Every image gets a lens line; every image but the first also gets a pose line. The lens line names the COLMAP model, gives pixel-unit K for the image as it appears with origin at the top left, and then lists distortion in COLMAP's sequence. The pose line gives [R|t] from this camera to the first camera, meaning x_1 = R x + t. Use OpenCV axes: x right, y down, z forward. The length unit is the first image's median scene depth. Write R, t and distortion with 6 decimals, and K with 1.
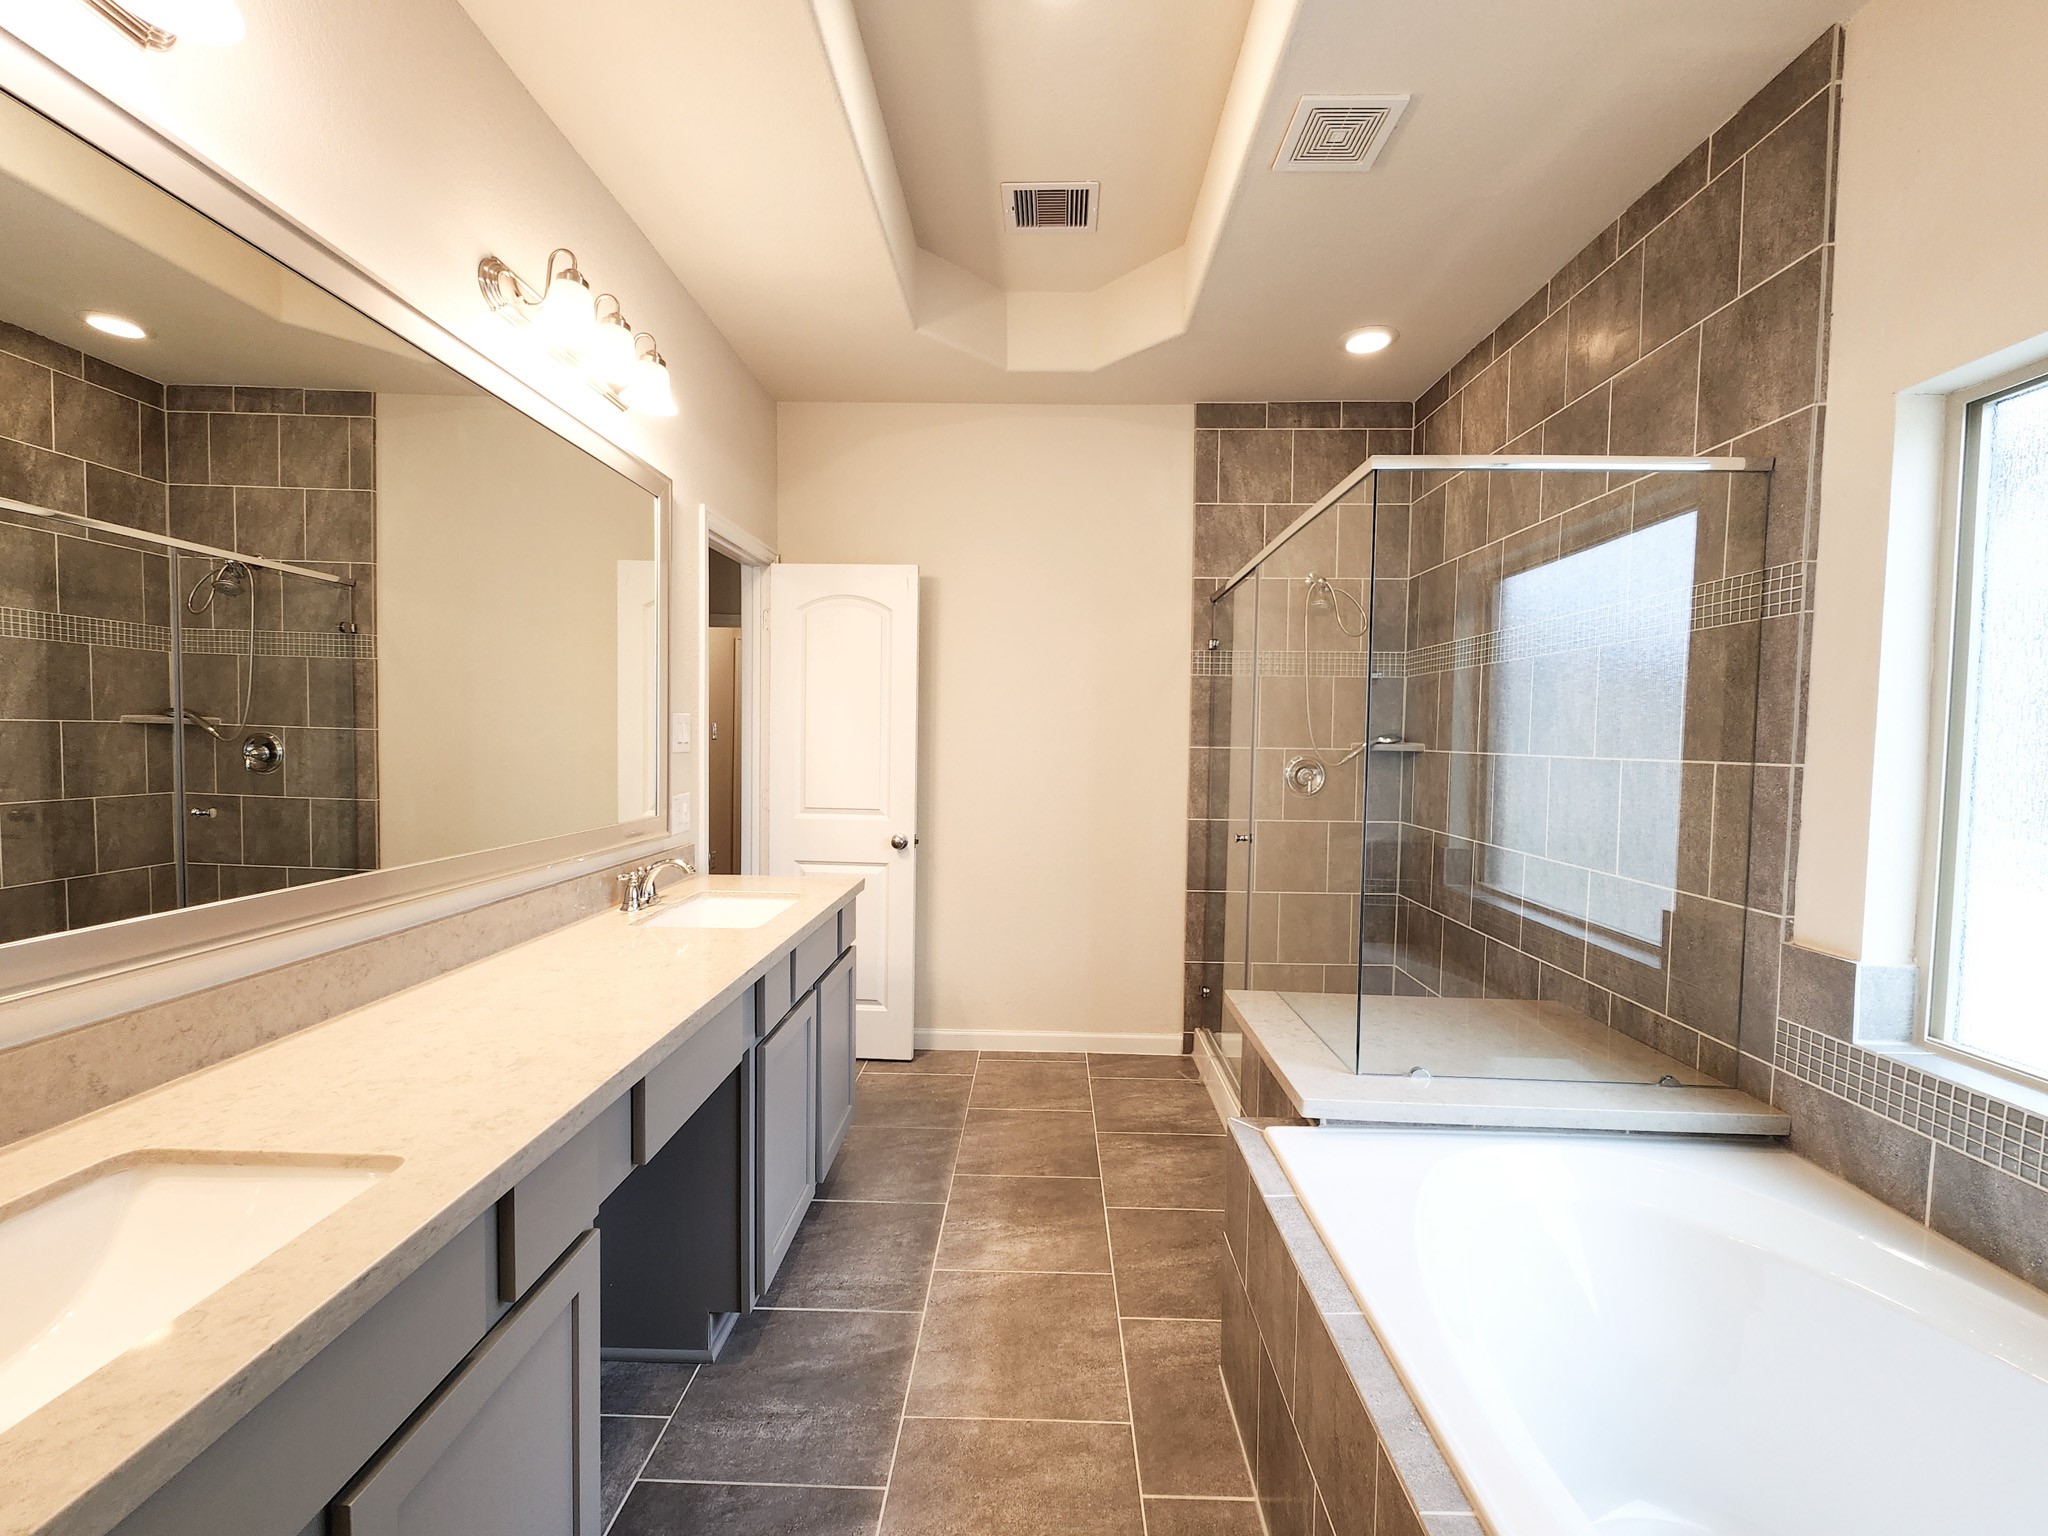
lens RADIAL K [[832.9, 0, 1030.9], [0, 832.9, 768.9], [0, 0, 1]] dist [-0.001783, -0.000859]
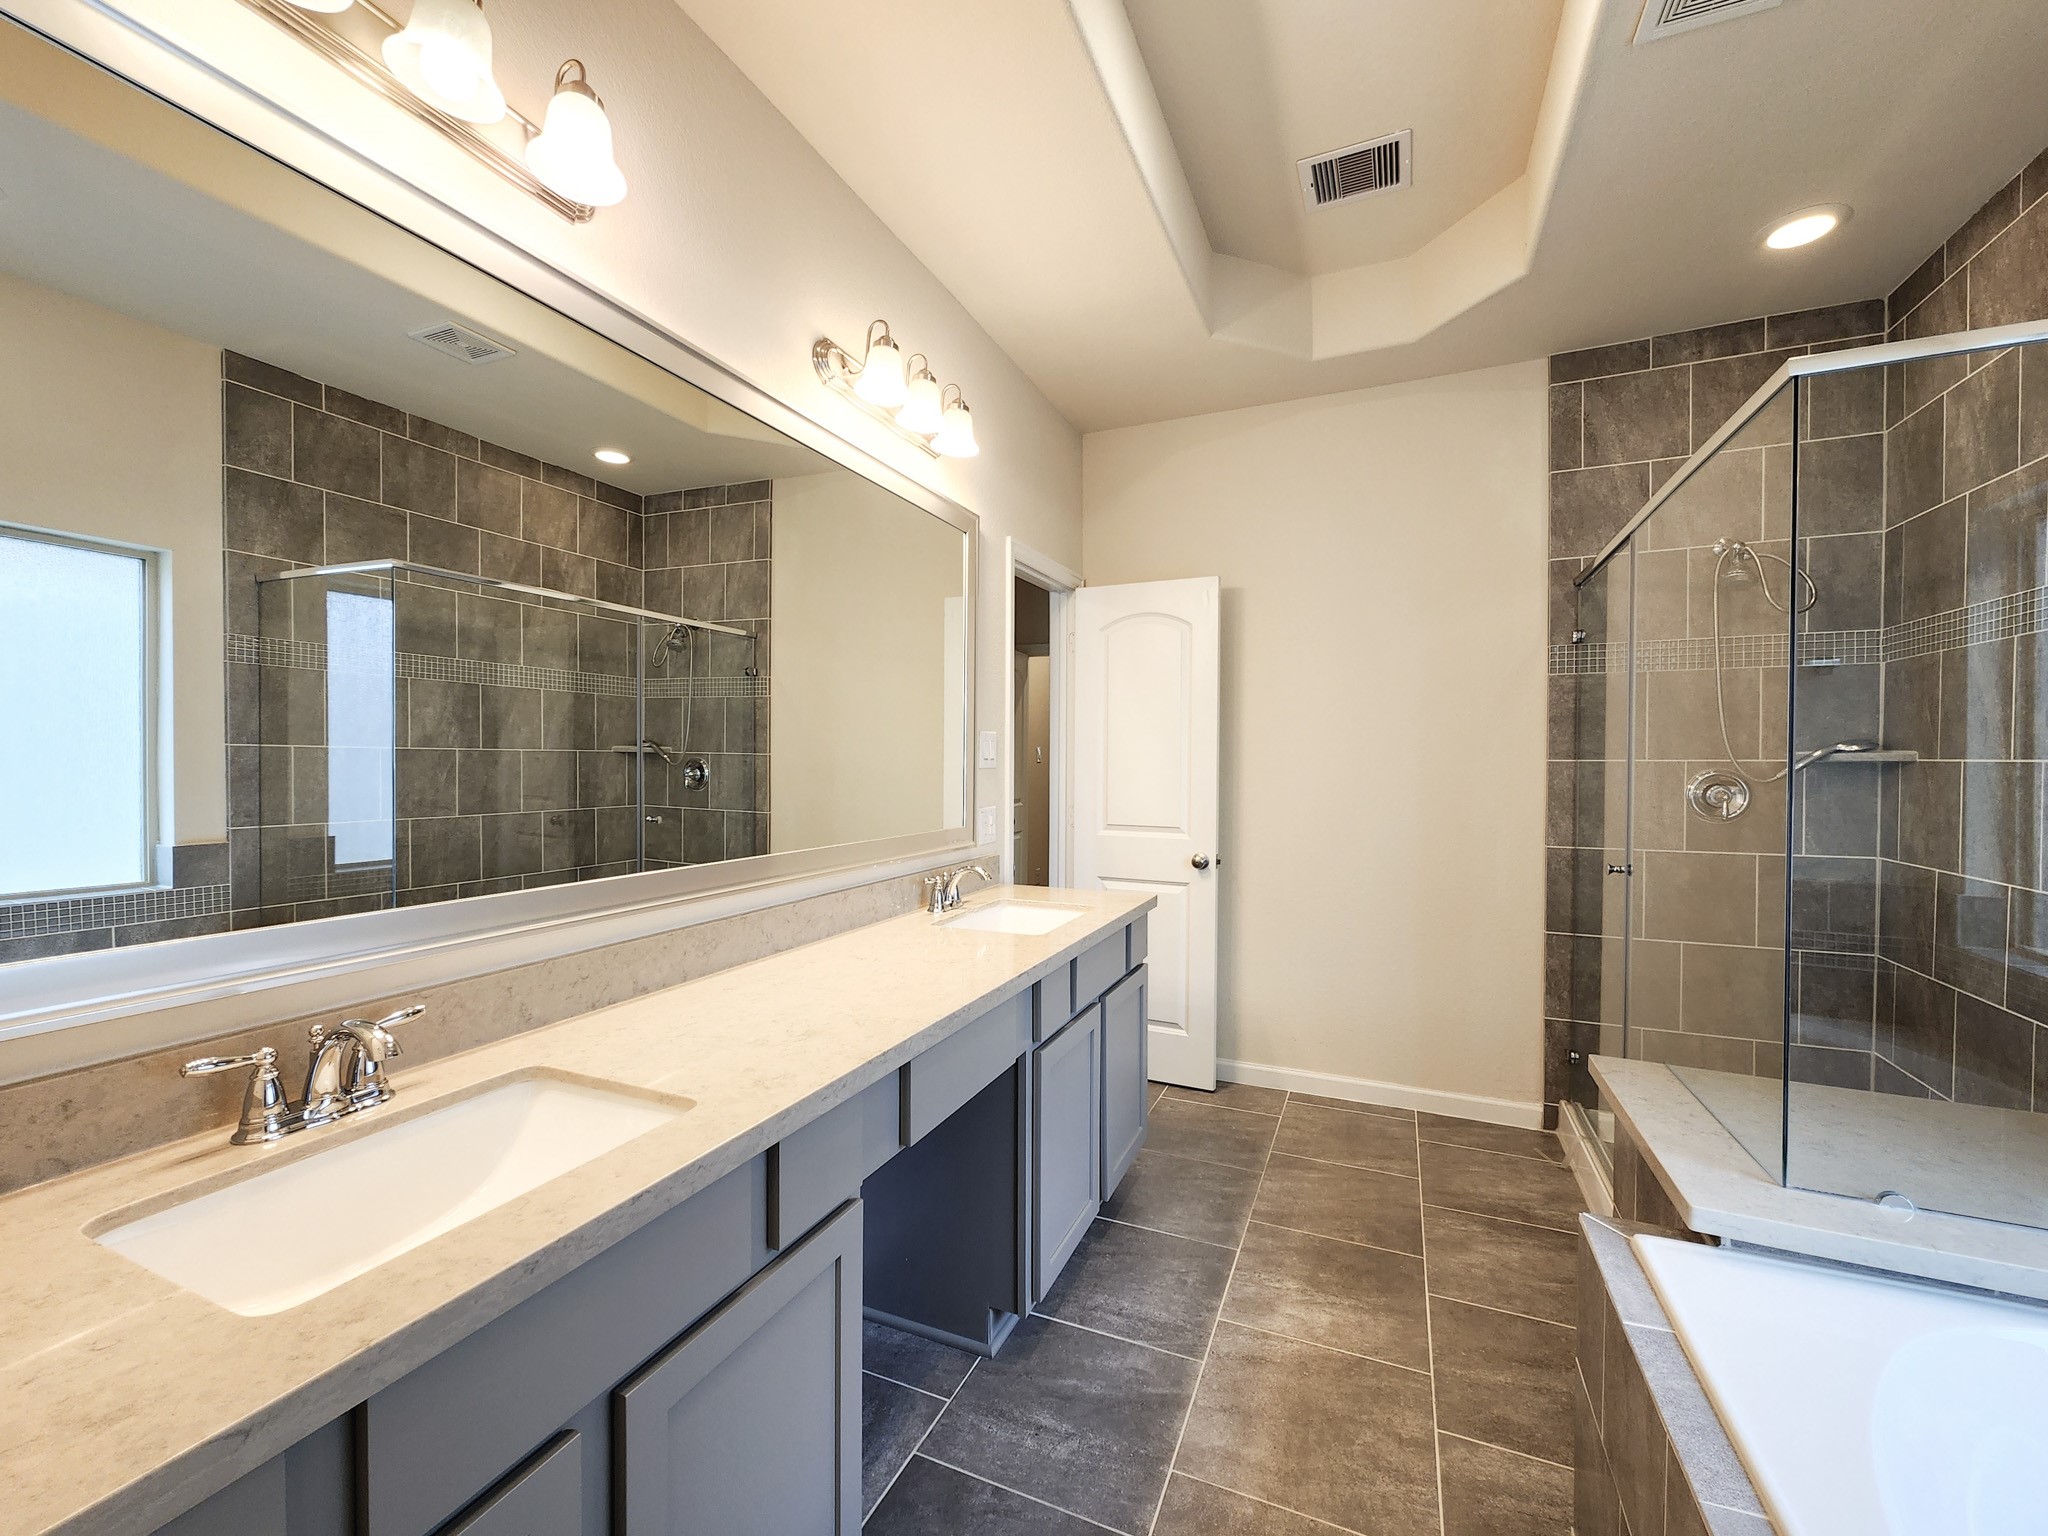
lens RADIAL K [[832.9, 0, 1030.2], [0, 832.9, 769.6], [0, 0, 1]] dist [-0.001783, -0.000859]
pose [[0.923823, -0.008297, -0.382731, 0.045008], [-0.003836, 0.999514, -0.030928, 0.016771], [0.382801, 0.030040, 0.923342, 0.039017]]
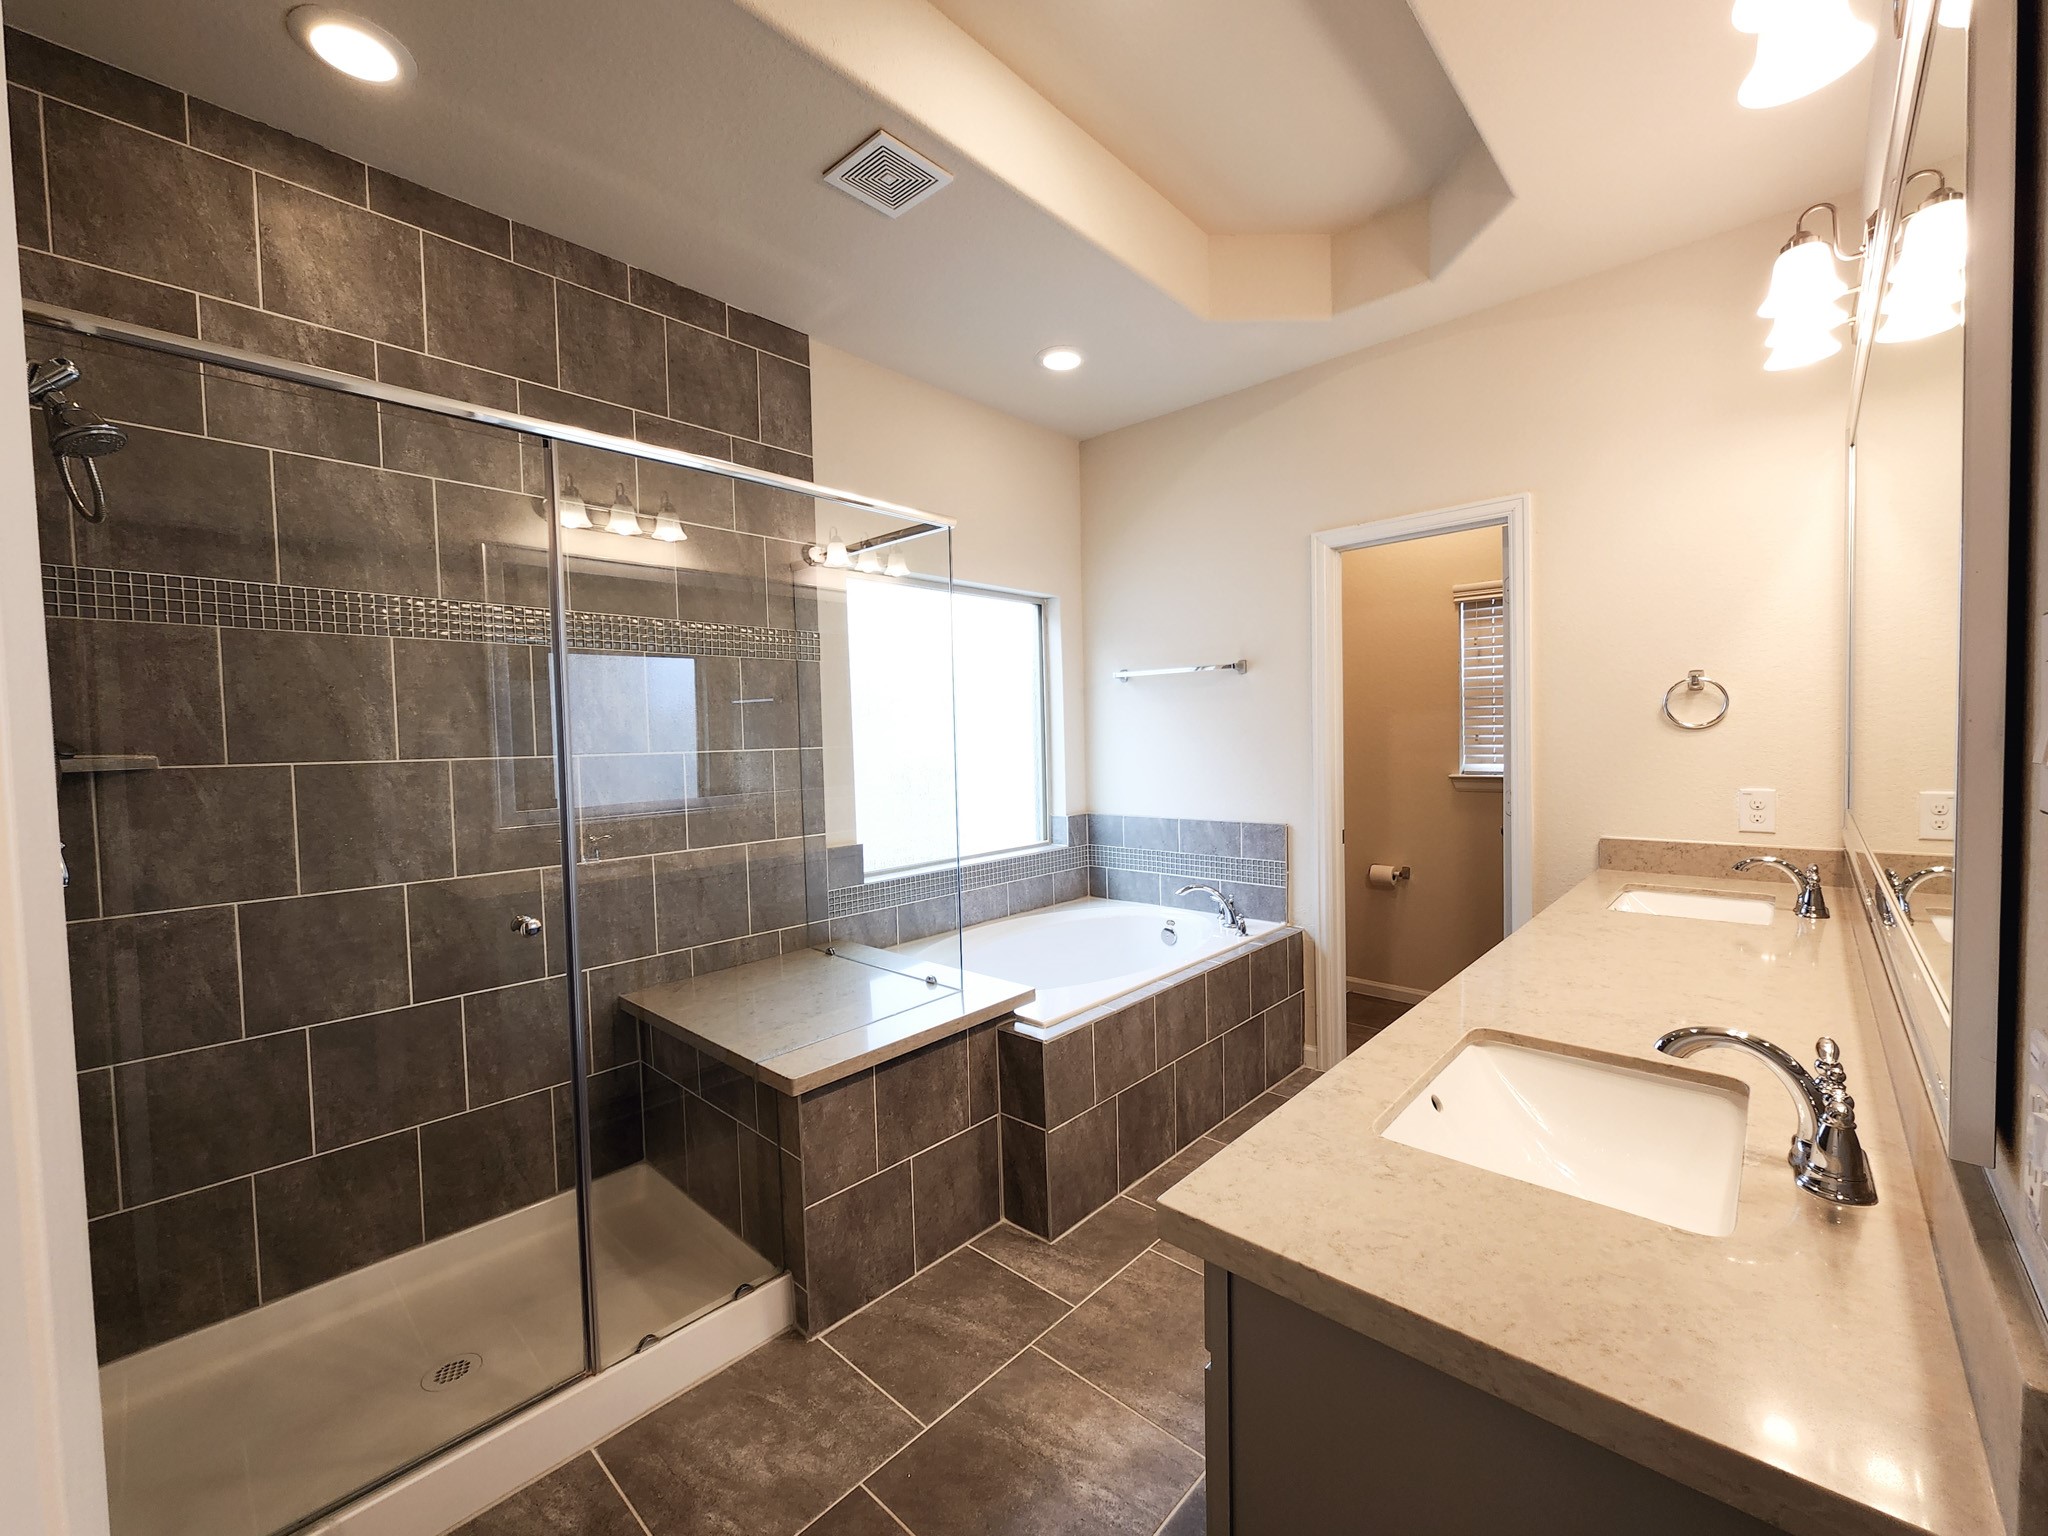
lens RADIAL K [[832.9, 0, 1037.2], [0, 832.9, 769.0], [0, 0, 1]] dist [-0.001783, -0.000859]
pose [[-0.752404, -0.023673, 0.658277, -0.420289], [0.037282, 0.996222, 0.078439, -0.057637], [-0.657646, 0.083560, -0.748678, 1.437789]]
